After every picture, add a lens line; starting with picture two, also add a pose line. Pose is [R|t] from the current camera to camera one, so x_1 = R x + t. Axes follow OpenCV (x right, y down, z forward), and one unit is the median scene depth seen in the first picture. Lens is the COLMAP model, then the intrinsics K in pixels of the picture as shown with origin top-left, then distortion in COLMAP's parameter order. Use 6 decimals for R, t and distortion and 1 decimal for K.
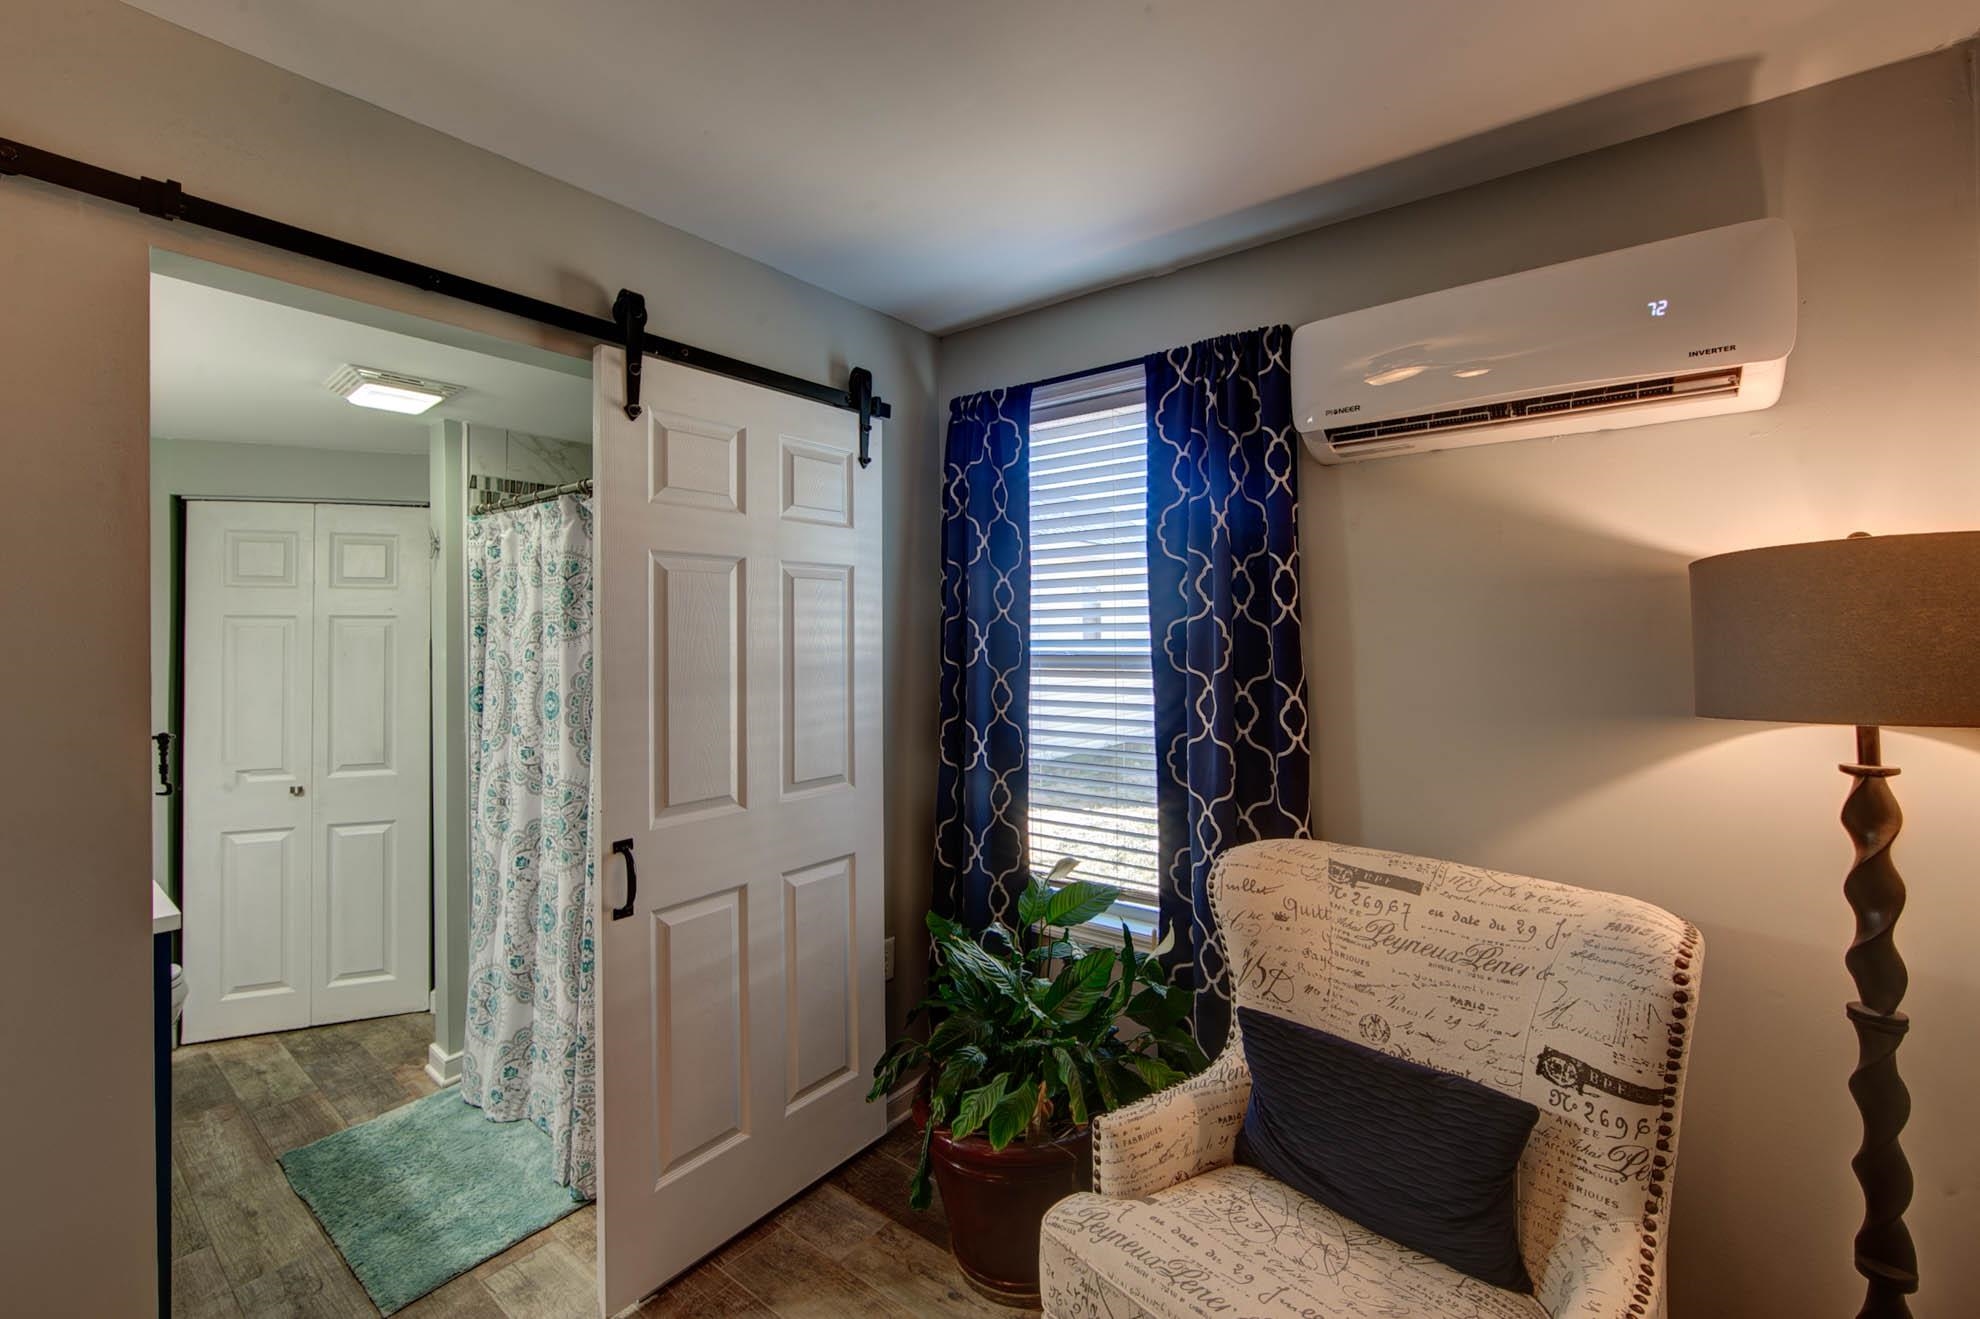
lens RADIAL K [[801.9, 0, 1032.6], [0, 801.9, 619.0], [0, 0, 1]] dist [-0.012830, 0.002364]
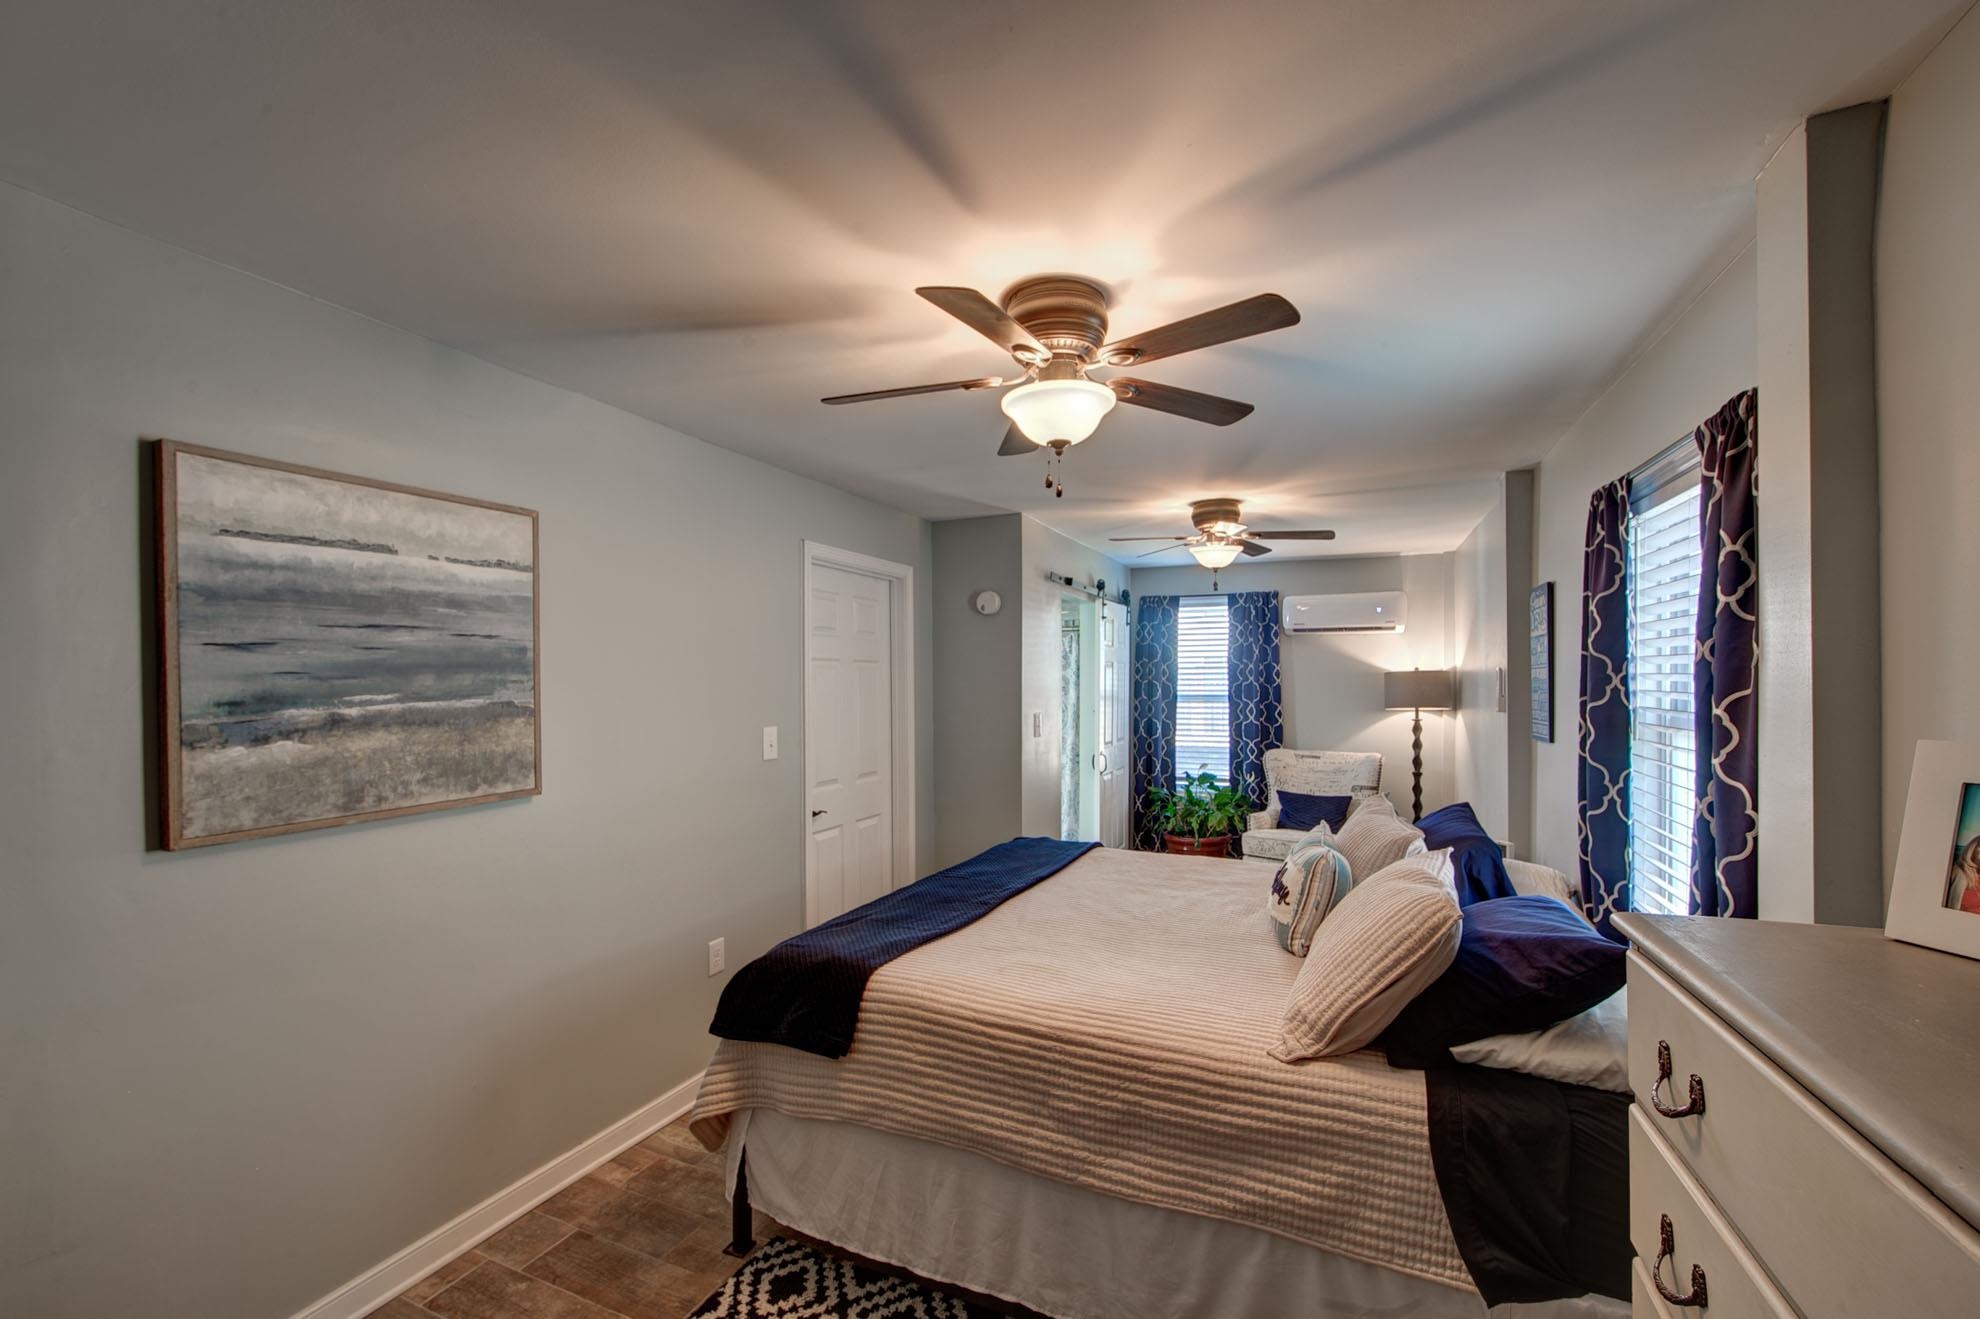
lens RADIAL K [[801.9, 0, 1010.3], [0, 801.9, 680.8], [0, 0, 1]] dist [-0.012830, 0.002364]
pose [[0.969663, 0.014328, 0.244026, -1.502247], [-0.017071, 0.999813, 0.009129, -0.022878], [-0.243850, -0.013018, 0.969726, -1.854285]]
